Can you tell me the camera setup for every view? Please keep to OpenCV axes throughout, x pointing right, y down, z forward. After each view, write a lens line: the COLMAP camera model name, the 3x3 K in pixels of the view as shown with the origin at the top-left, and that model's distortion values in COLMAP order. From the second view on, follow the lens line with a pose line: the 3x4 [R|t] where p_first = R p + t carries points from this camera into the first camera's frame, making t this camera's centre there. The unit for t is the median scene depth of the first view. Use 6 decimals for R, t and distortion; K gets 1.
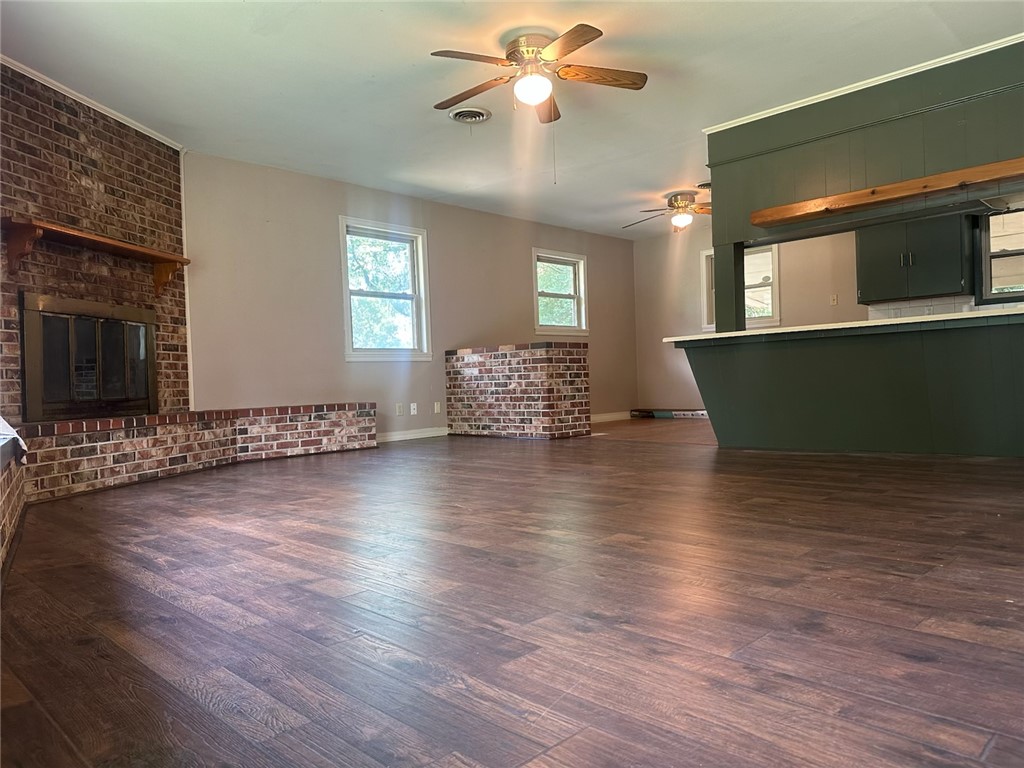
lens RADIAL K [[707.5, 0, 512.0], [0, 707.5, 384.0], [0, 0, 1]] dist [0.002646, -0.001493]
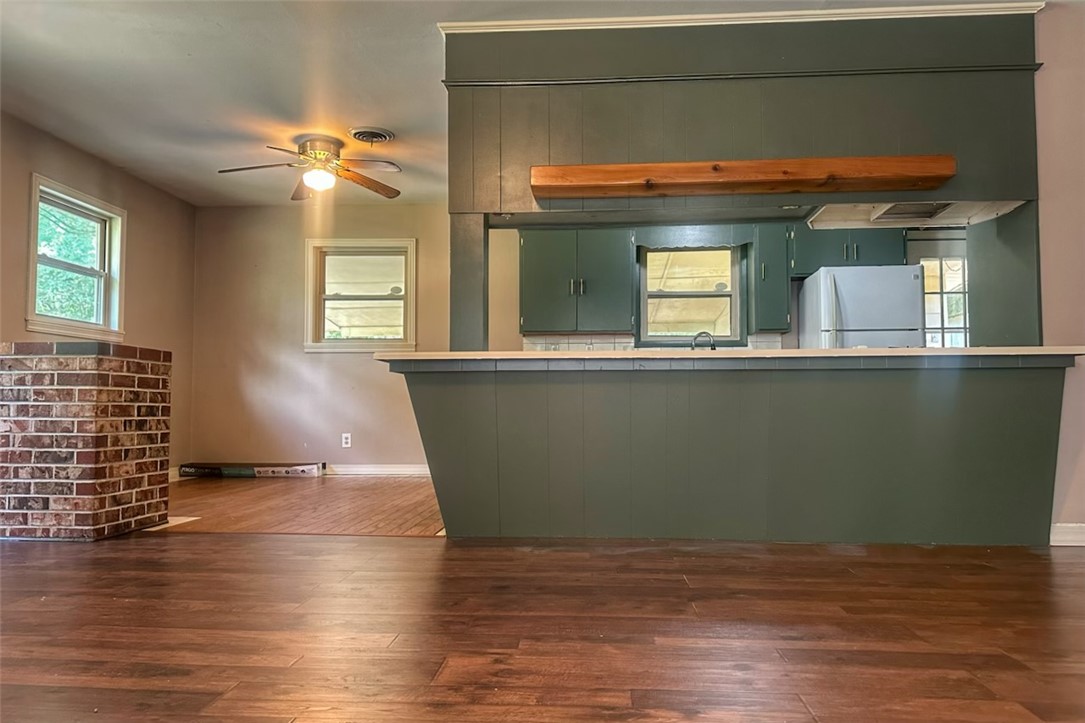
lens RADIAL K [[763.6, 0, 545.7], [0, 763.6, 366.0], [0, 0, 1]] dist [0.079029, -0.104159]
pose [[0.752923, 0.072224, 0.654133, -0.072499], [-0.026342, 0.996471, -0.079702, -0.008131], [-0.657581, 0.042779, 0.752168, 0.400384]]
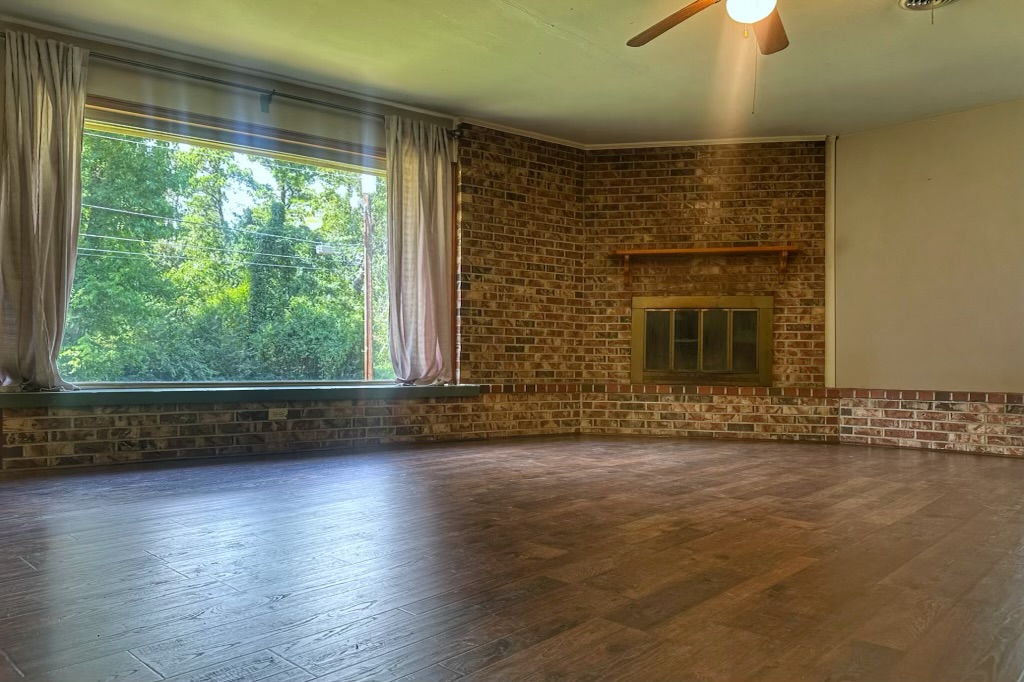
lens RADIAL K [[720.6, 0, 515.0], [0, 720.6, 345.2], [0, 0, 1]] dist [0.079029, -0.104159]
pose [[0.033244, 0.011765, -0.999378, 0.551332], [-0.013792, 0.999841, 0.011312, -0.027141], [0.999352, 0.013407, 0.033401, 0.462435]]
